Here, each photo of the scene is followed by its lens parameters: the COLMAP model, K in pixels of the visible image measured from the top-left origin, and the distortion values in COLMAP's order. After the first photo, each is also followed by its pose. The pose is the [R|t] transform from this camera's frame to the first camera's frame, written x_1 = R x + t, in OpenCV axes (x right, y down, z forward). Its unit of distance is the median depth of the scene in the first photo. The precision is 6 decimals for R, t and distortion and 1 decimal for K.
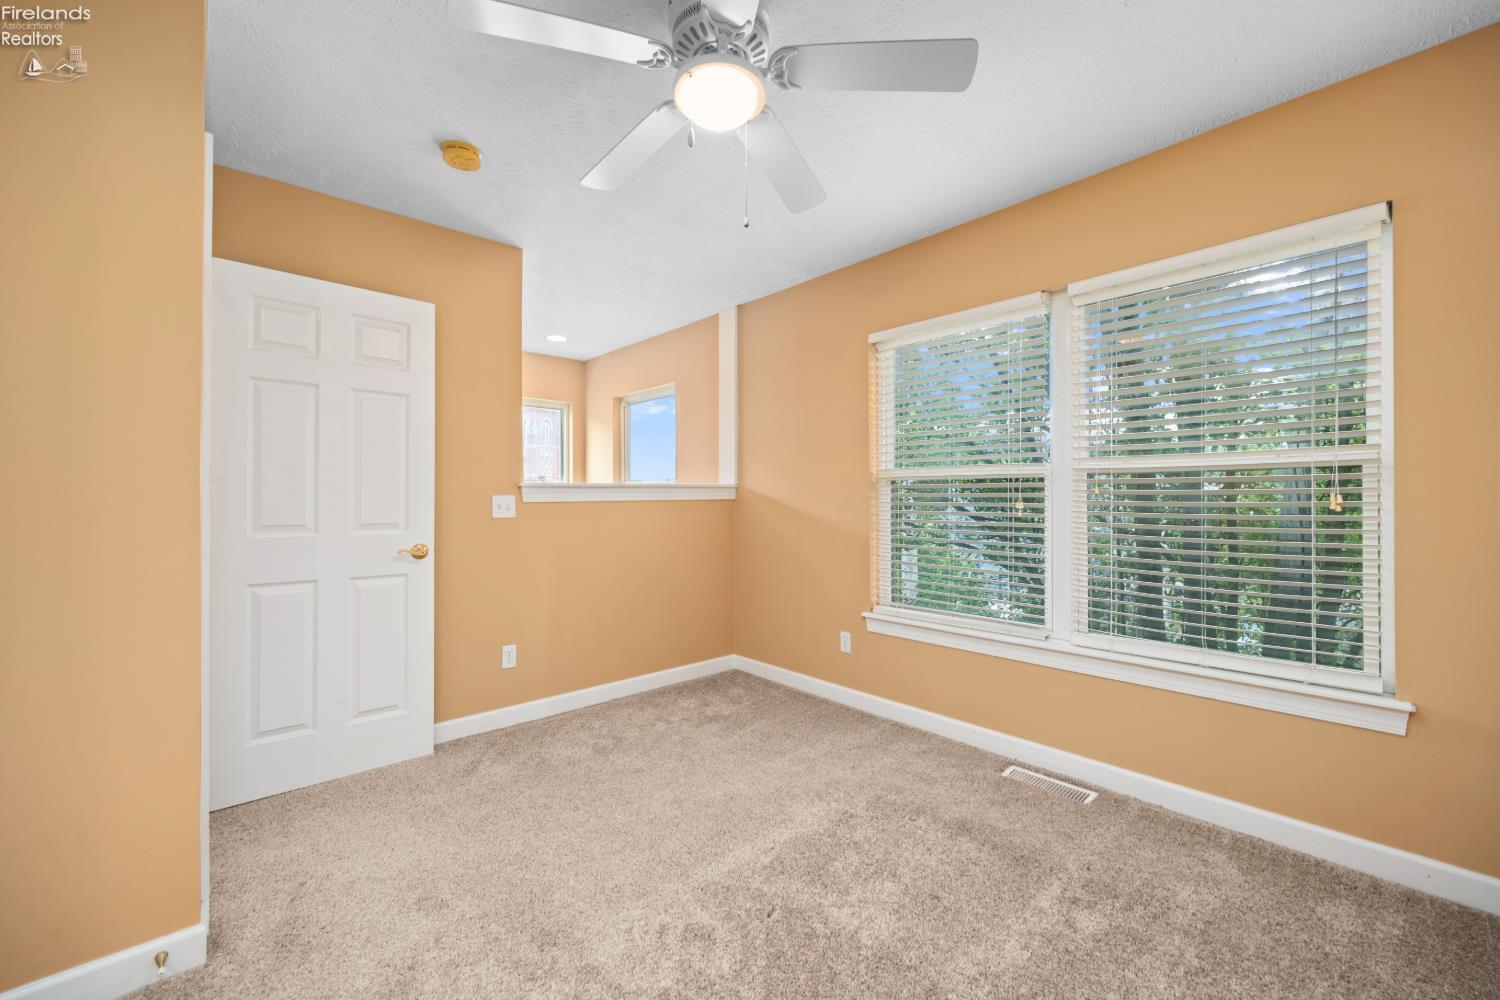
lens RADIAL K [[588.0, 0, 752.9], [0, 588.0, 501.6], [0, 0, 1]] dist [0.003385, -0.001469]
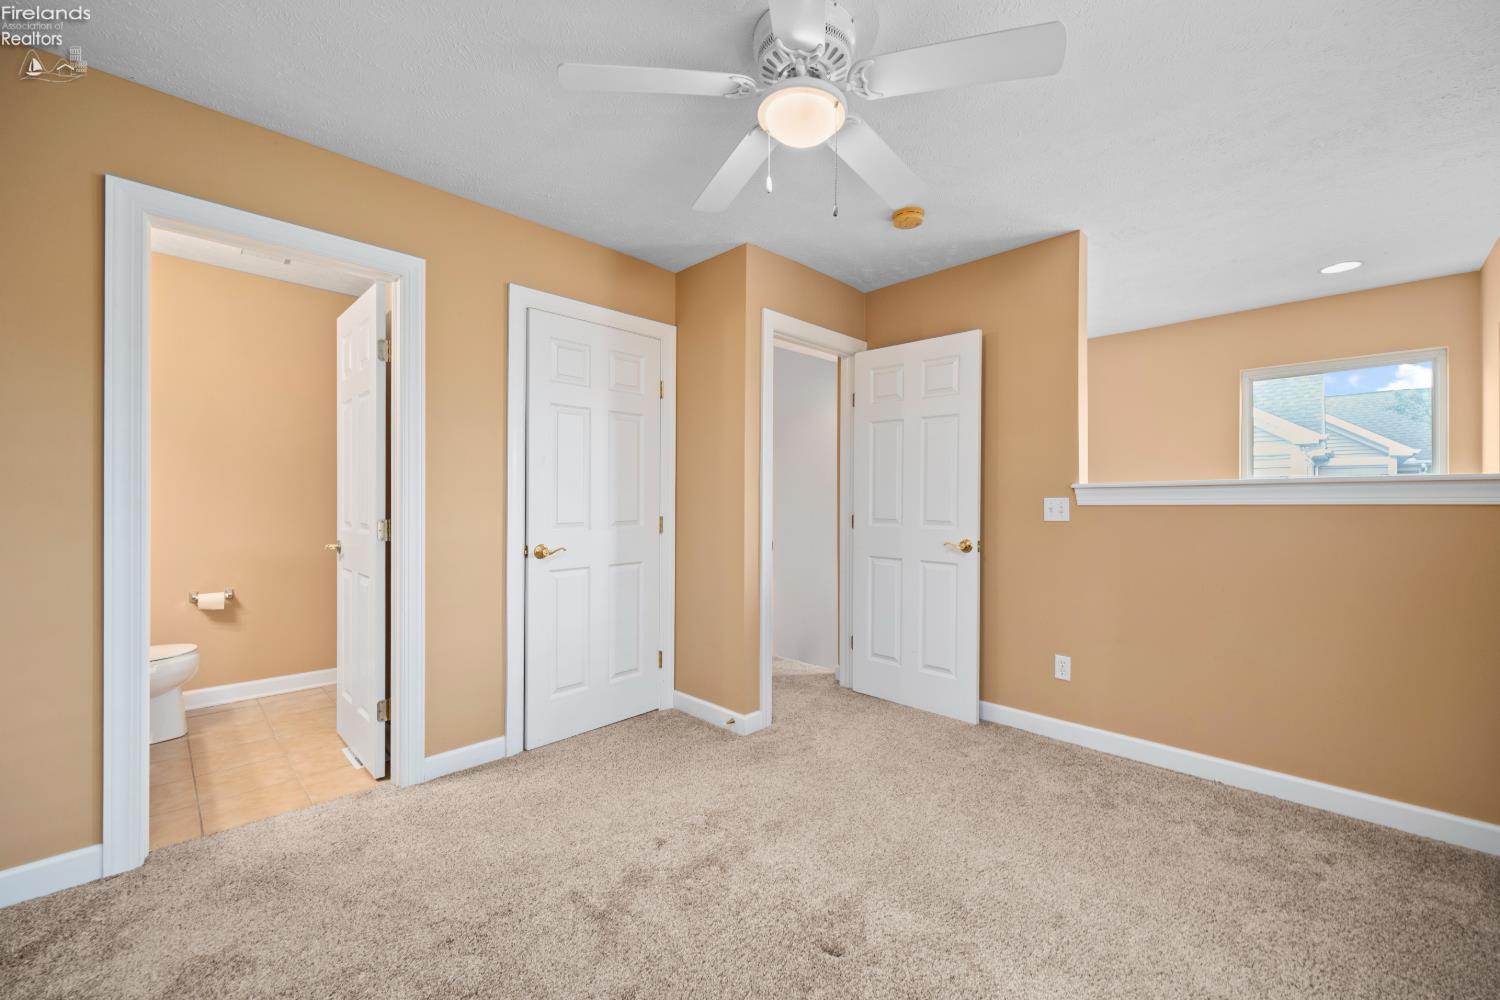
lens RADIAL K [[588.0, 0, 740.4], [0, 588.0, 499.6], [0, 0, 1]] dist [0.003385, -0.001469]
pose [[0.056570, 0.003828, -0.998391, 0.514772], [-0.004179, 0.999985, 0.003597, -0.009246], [0.998390, 0.003969, 0.056585, 0.434818]]
